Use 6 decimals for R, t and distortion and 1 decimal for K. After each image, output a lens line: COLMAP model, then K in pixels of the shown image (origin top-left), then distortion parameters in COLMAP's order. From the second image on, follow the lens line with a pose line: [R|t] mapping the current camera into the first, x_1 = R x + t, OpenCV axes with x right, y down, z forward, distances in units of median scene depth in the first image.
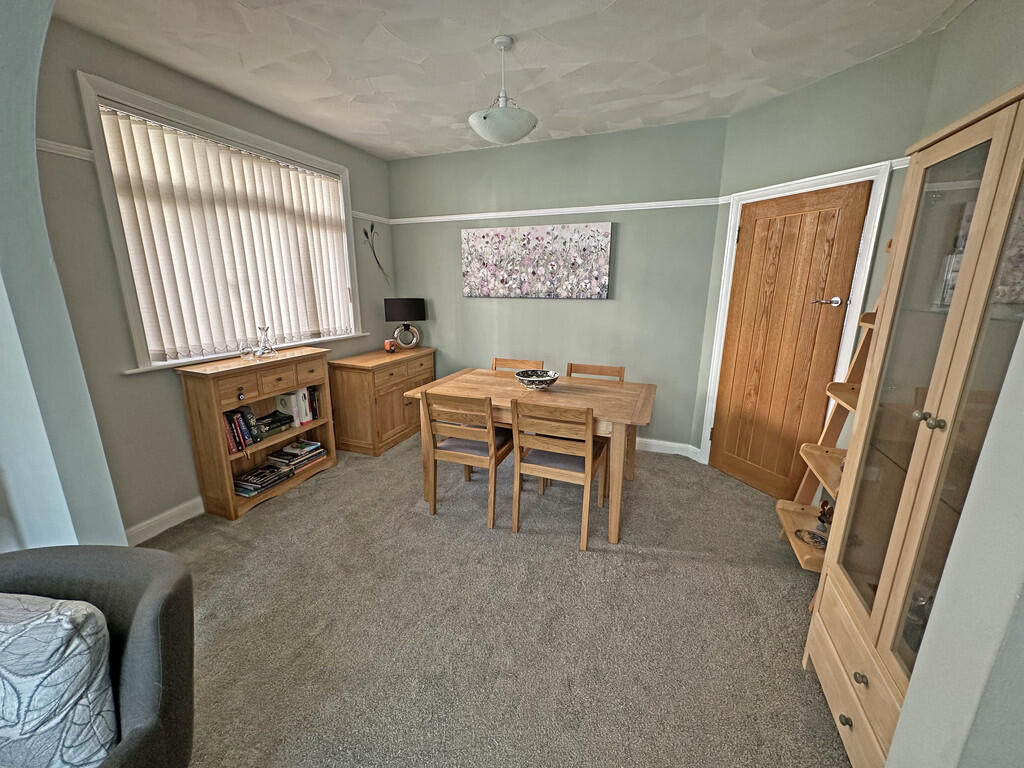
lens RADIAL K [[407.9, 0, 513.5], [0, 407.9, 384.2], [0, 0, 1]] dist [0.000493, -0.000578]
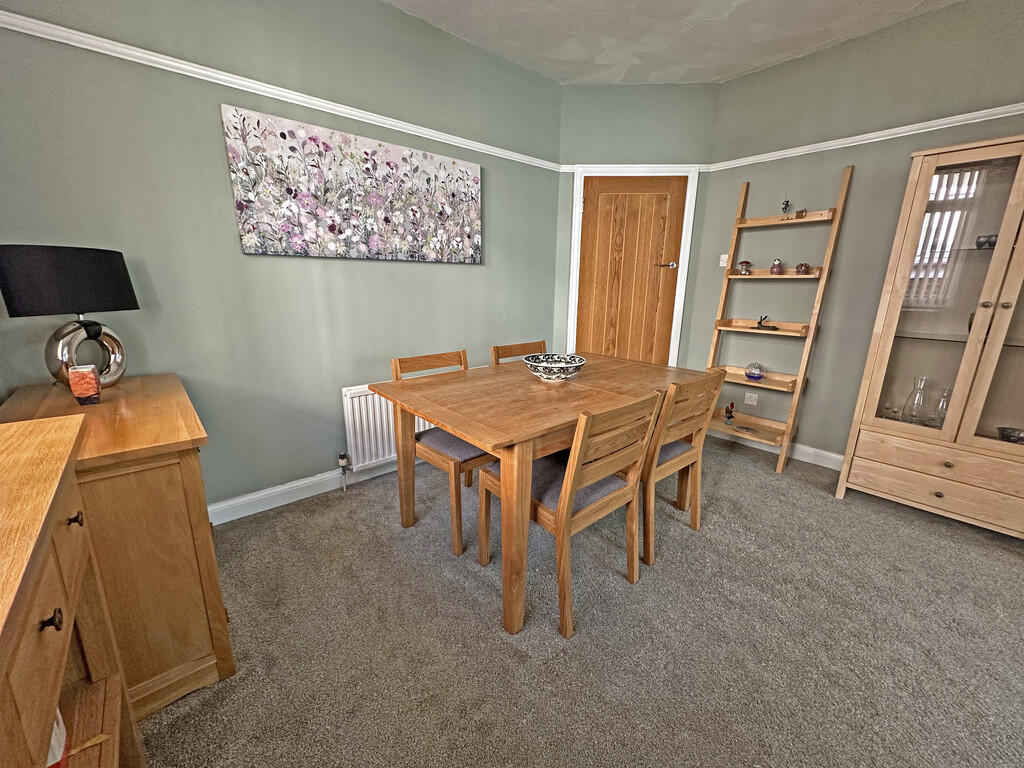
lens RADIAL K [[407.9, 0, 511.7], [0, 407.9, 382.7], [0, 0, 1]] dist [0.000493, -0.000578]
pose [[0.463675, -0.212538, 0.860136, -0.463028], [0.204302, 0.970288, 0.129622, -0.071427], [-0.862129, 0.115625, 0.493320, 0.557997]]
